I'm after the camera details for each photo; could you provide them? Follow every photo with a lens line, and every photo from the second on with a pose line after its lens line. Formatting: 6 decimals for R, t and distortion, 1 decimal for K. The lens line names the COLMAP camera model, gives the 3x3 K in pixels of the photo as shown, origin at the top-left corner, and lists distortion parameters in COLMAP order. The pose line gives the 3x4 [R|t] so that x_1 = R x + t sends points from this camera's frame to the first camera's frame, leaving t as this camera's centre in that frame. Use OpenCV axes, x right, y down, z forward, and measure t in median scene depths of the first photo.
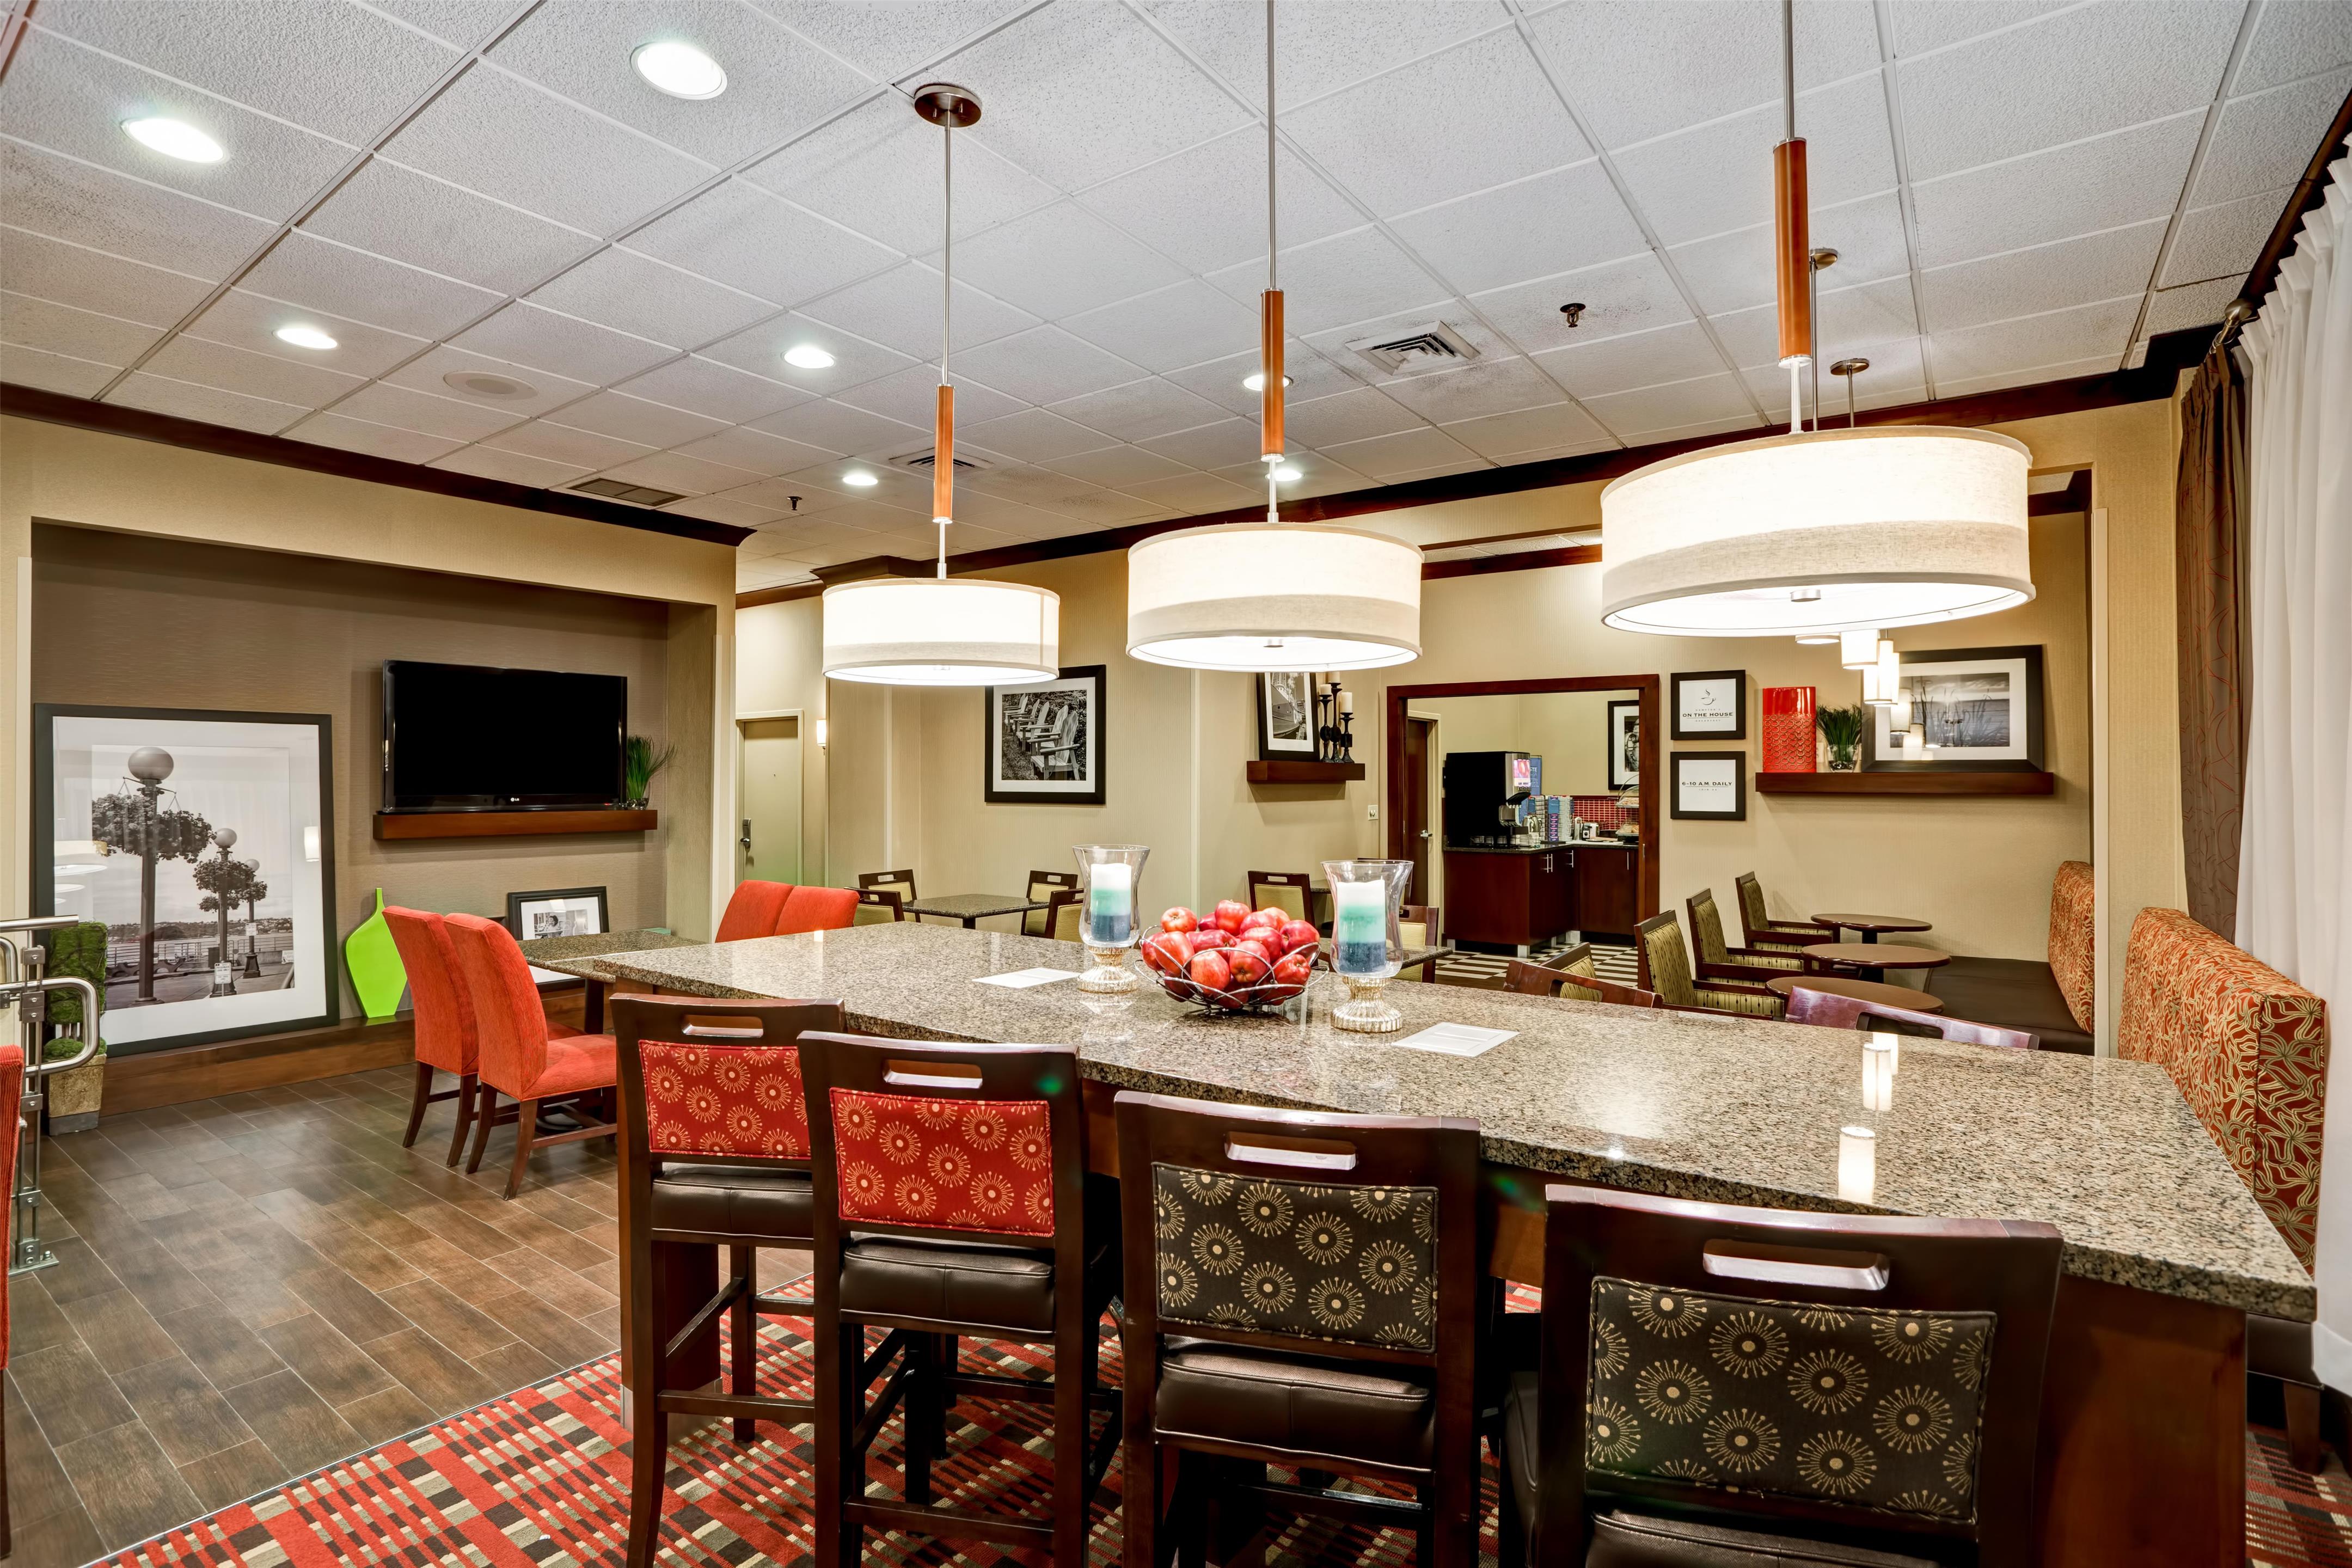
lens RADIAL K [[1169.7, 0, 1222.4], [0, 1169.7, 772.9], [0, 0, 1]] dist [-0.053348, 0.020722]
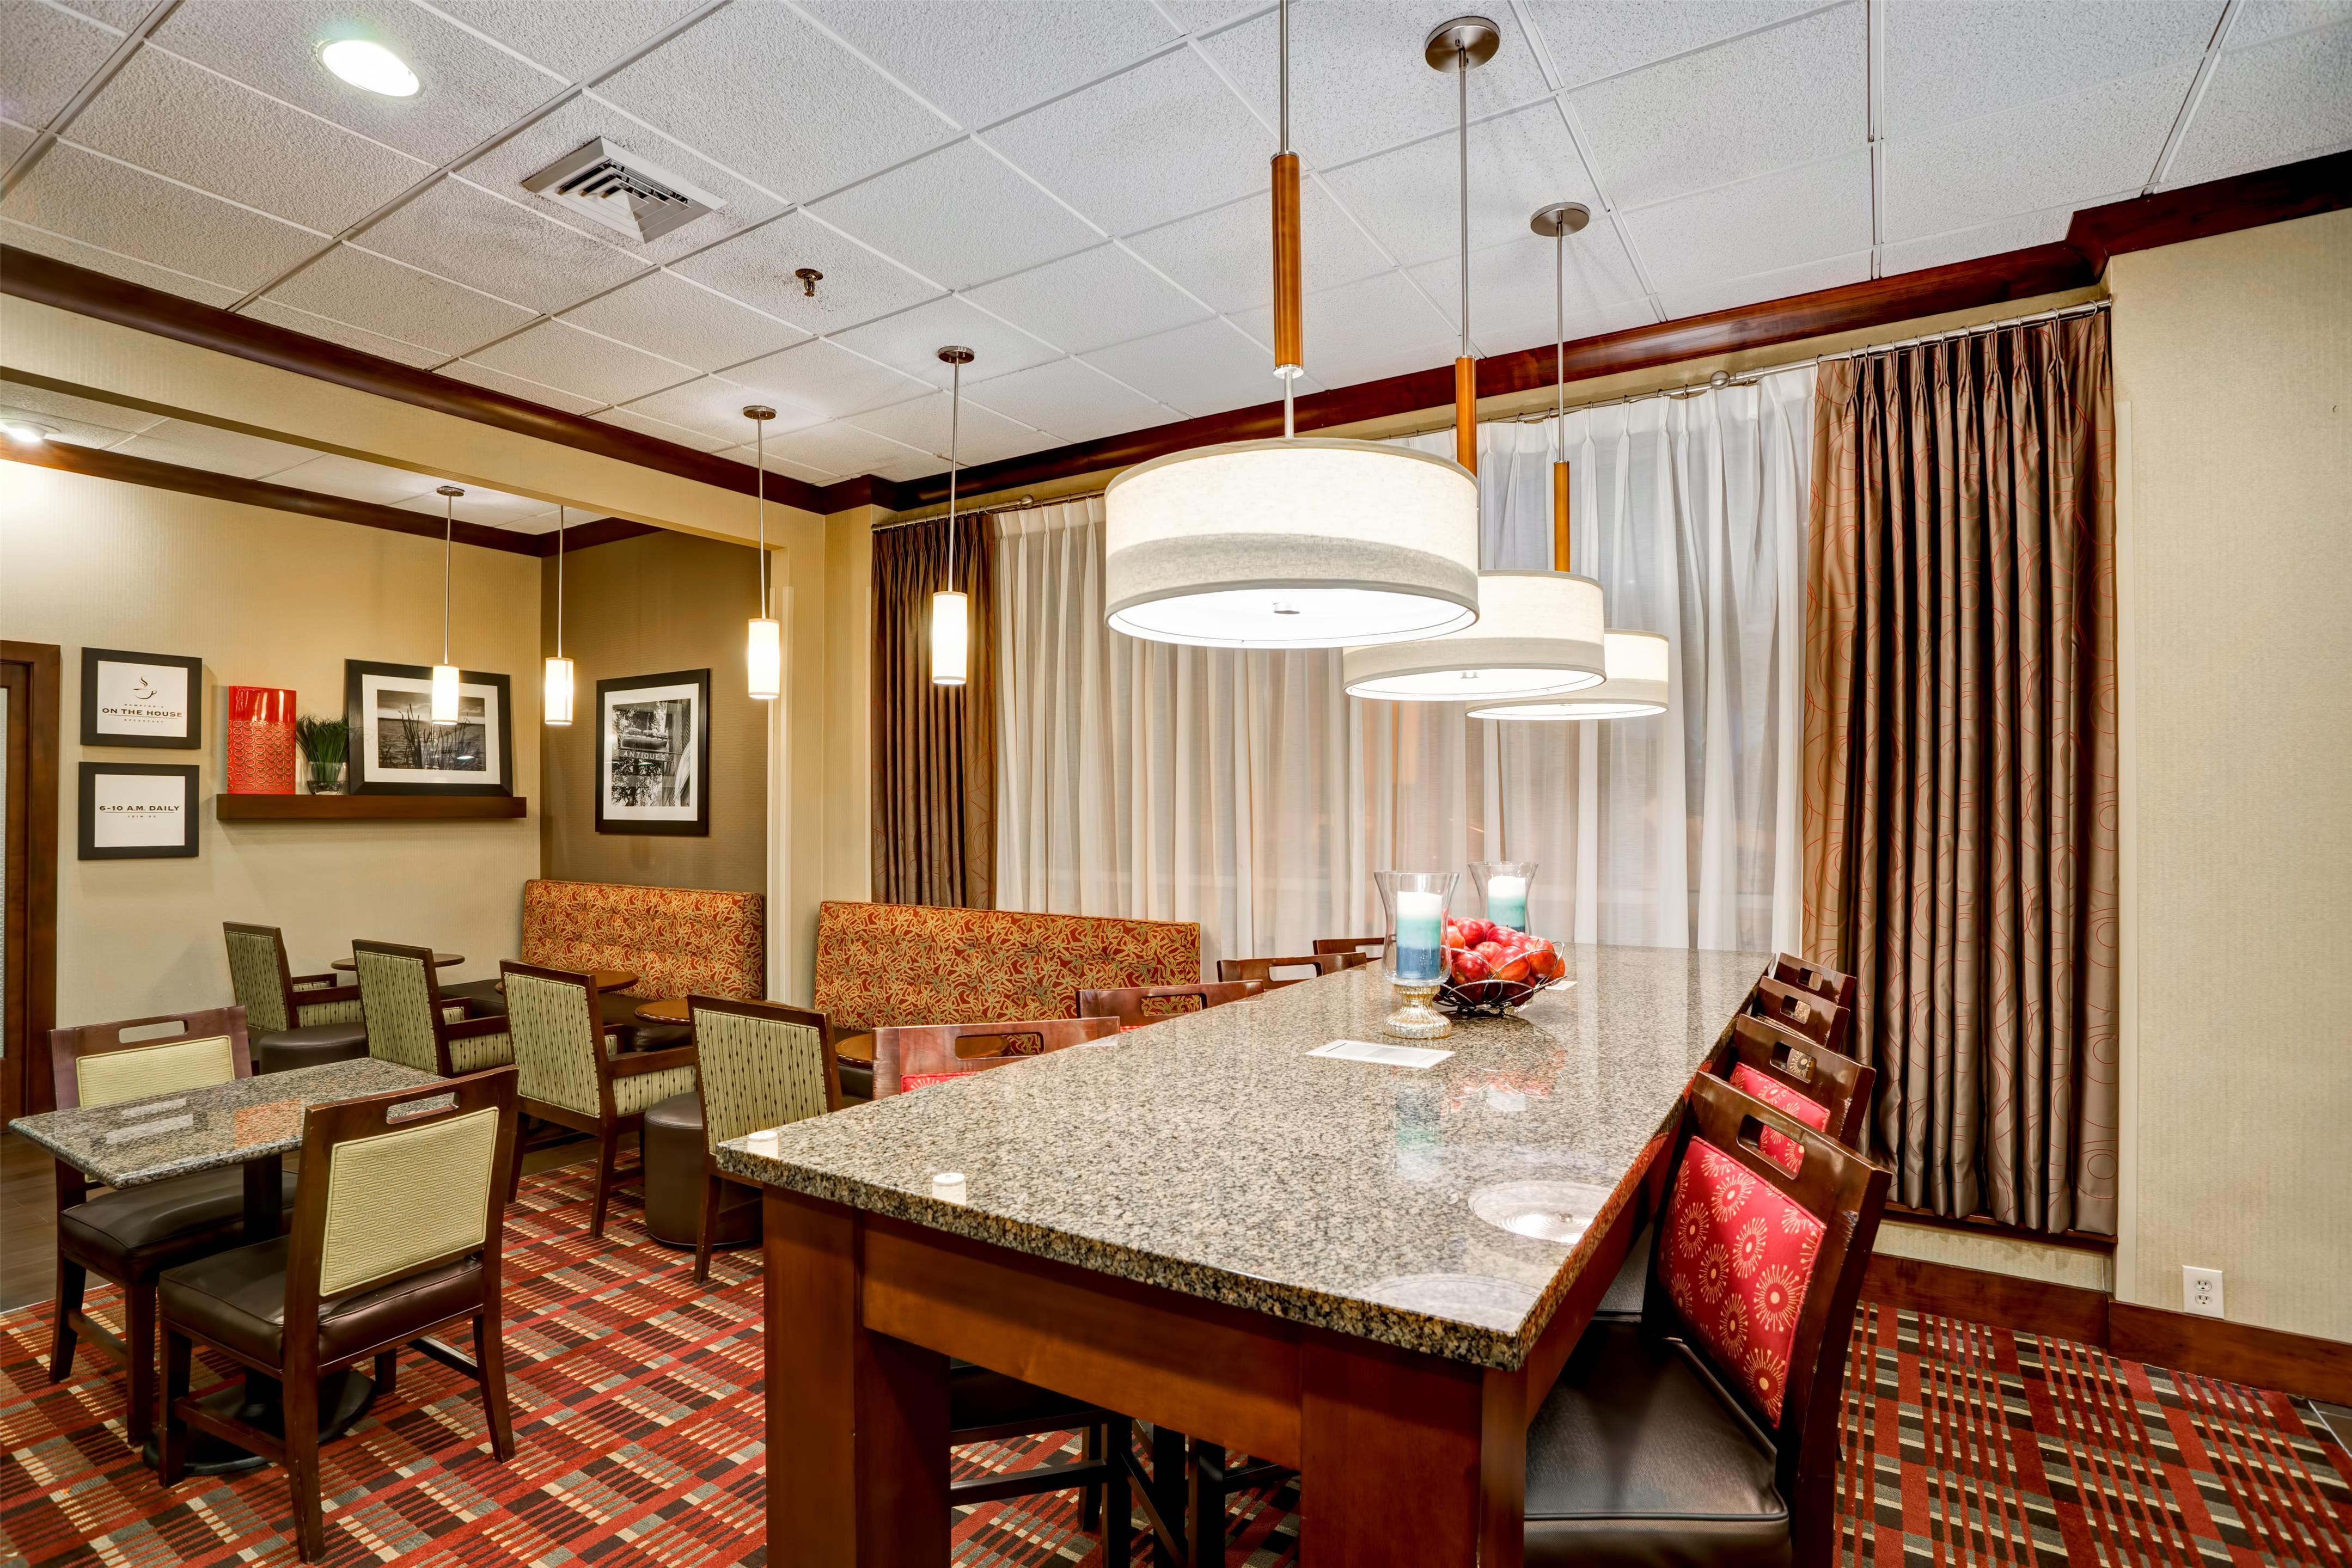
lens RADIAL K [[1169.6, 0, 1118.4], [0, 1169.6, 795.6], [0, 0, 1]] dist [-0.053348, 0.020722]
pose [[-0.039682, 0.011823, 0.999142, -0.315249], [-0.004960, 0.999915, -0.012029, 0.007076], [-0.999200, -0.005433, -0.039620, 0.418351]]
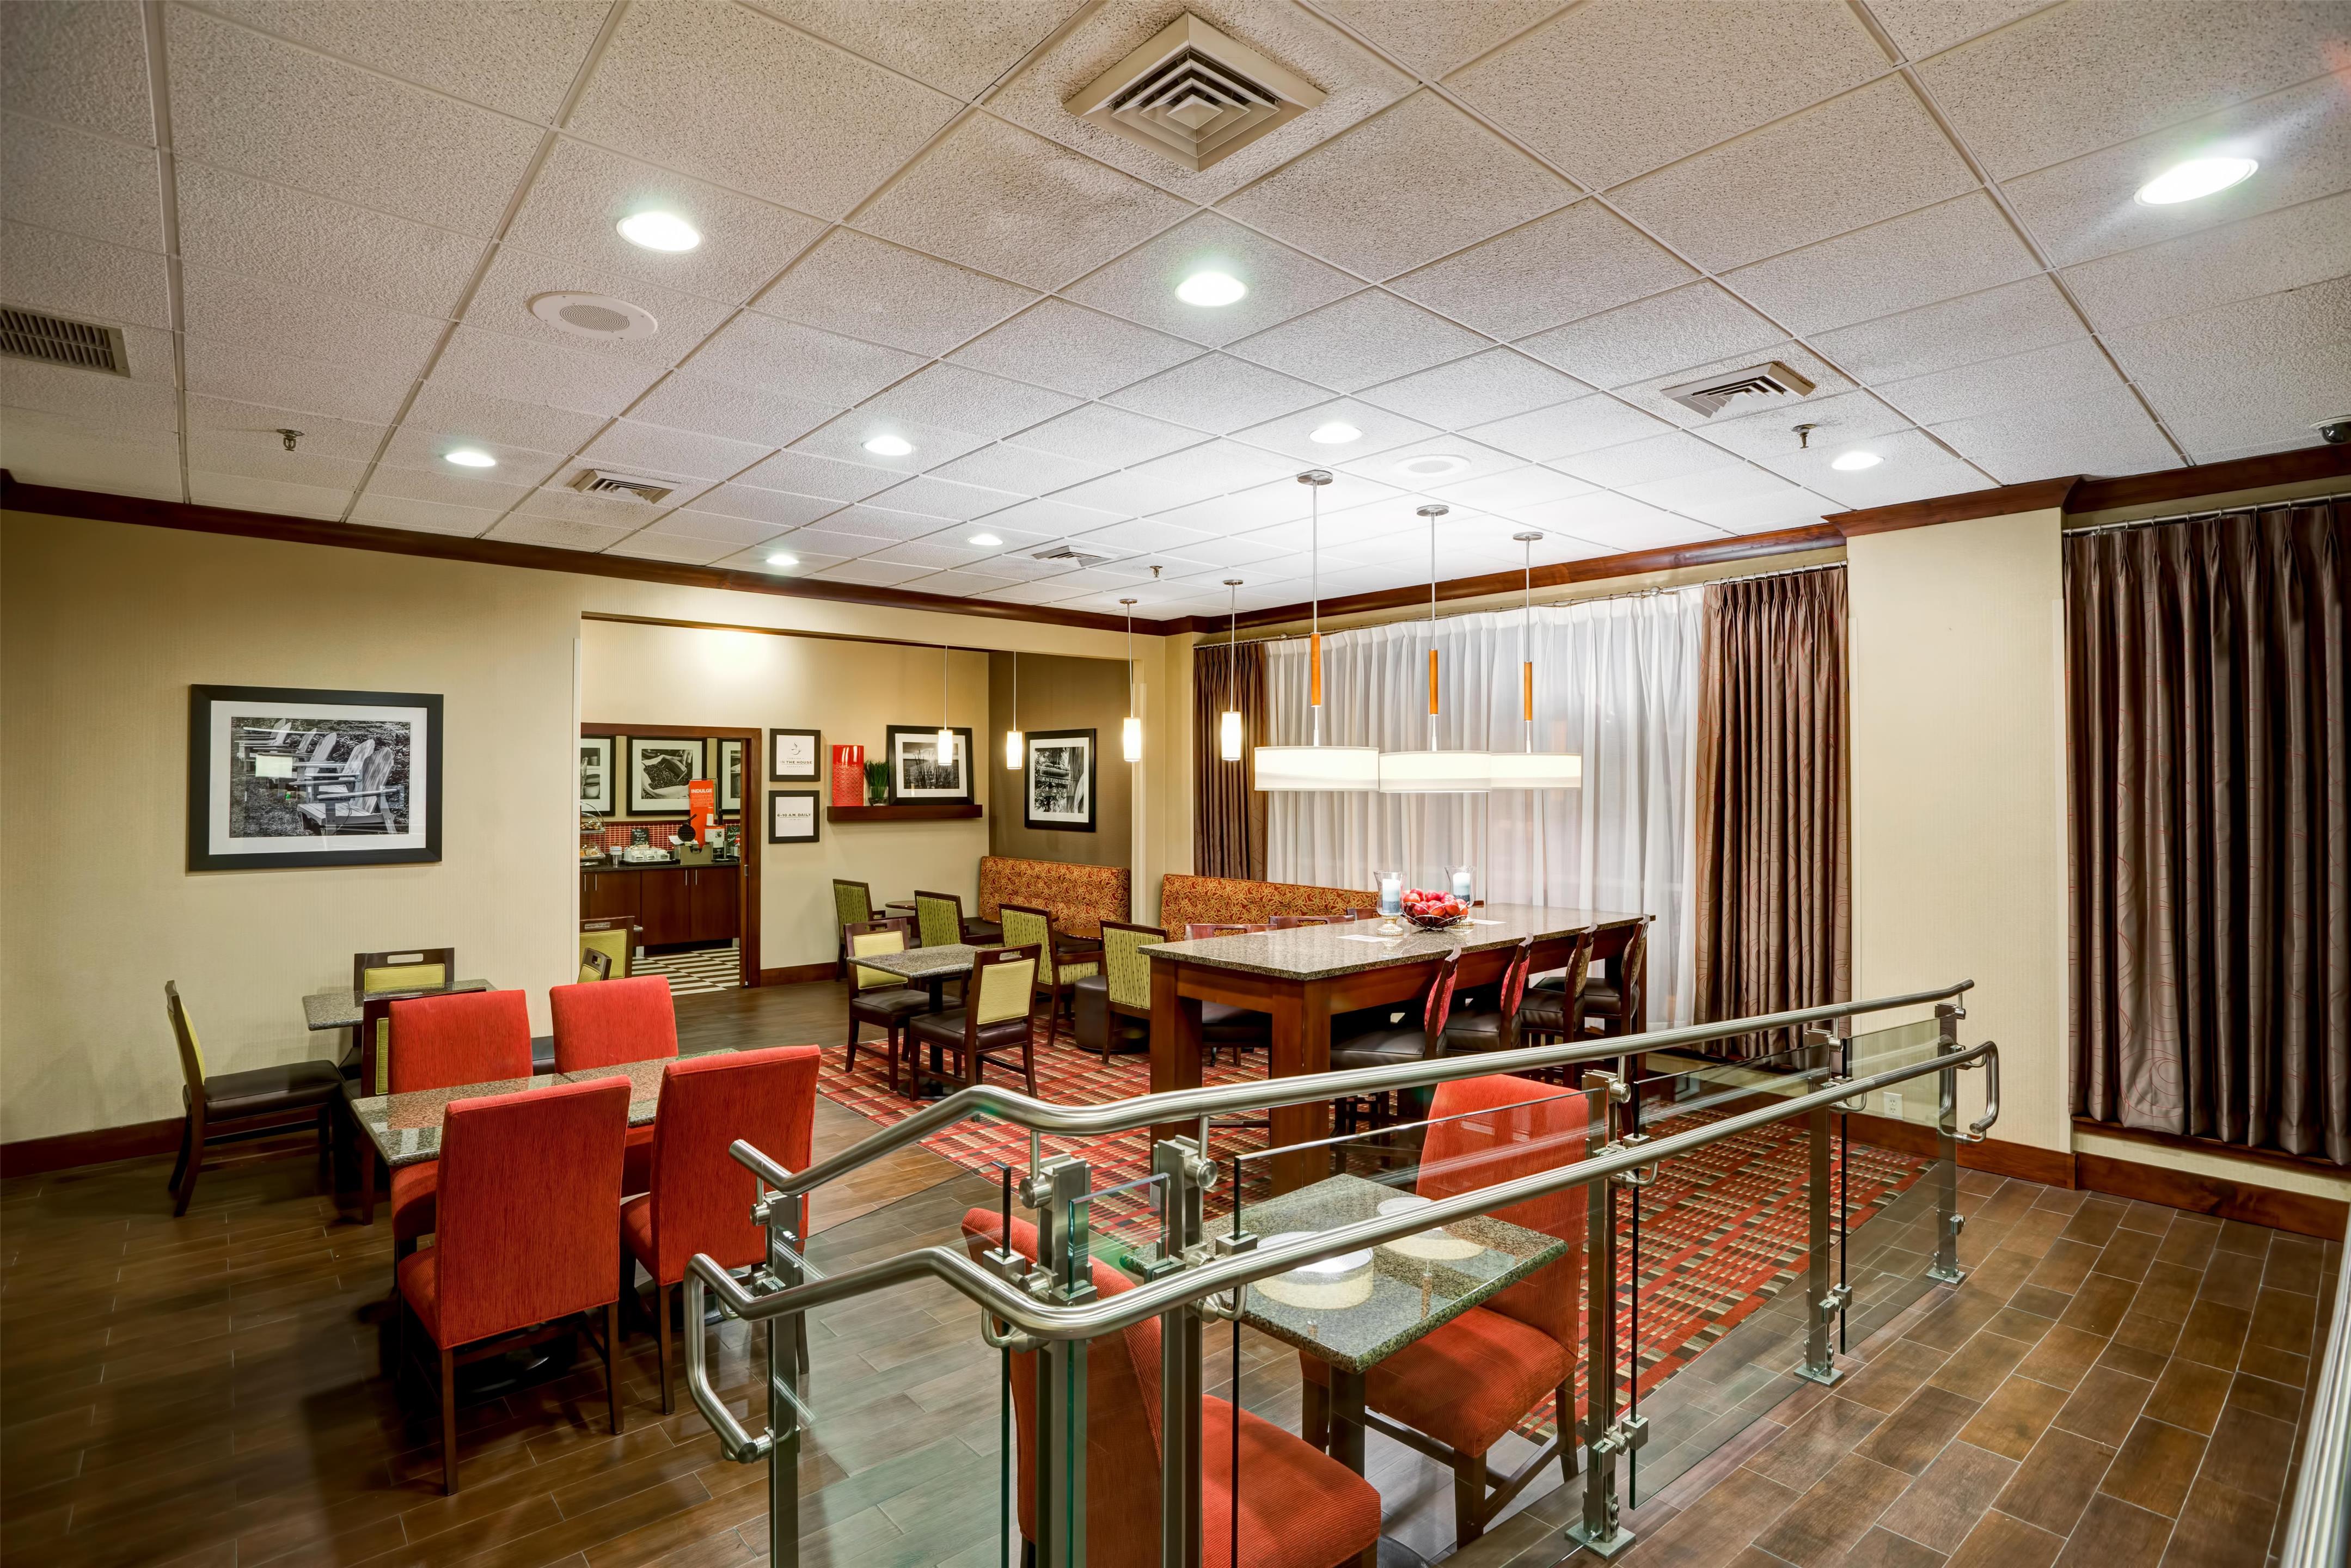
lens RADIAL K [[1169.2, 0, 1122.0], [0, 1169.2, 762.3], [0, 0, 1]] dist [-0.053348, 0.020722]
pose [[0.239611, 0.013584, 0.970774, -0.770018], [-0.004969, 0.999906, -0.012765, -0.035228], [-0.970856, -0.001765, 0.239656, 0.326204]]
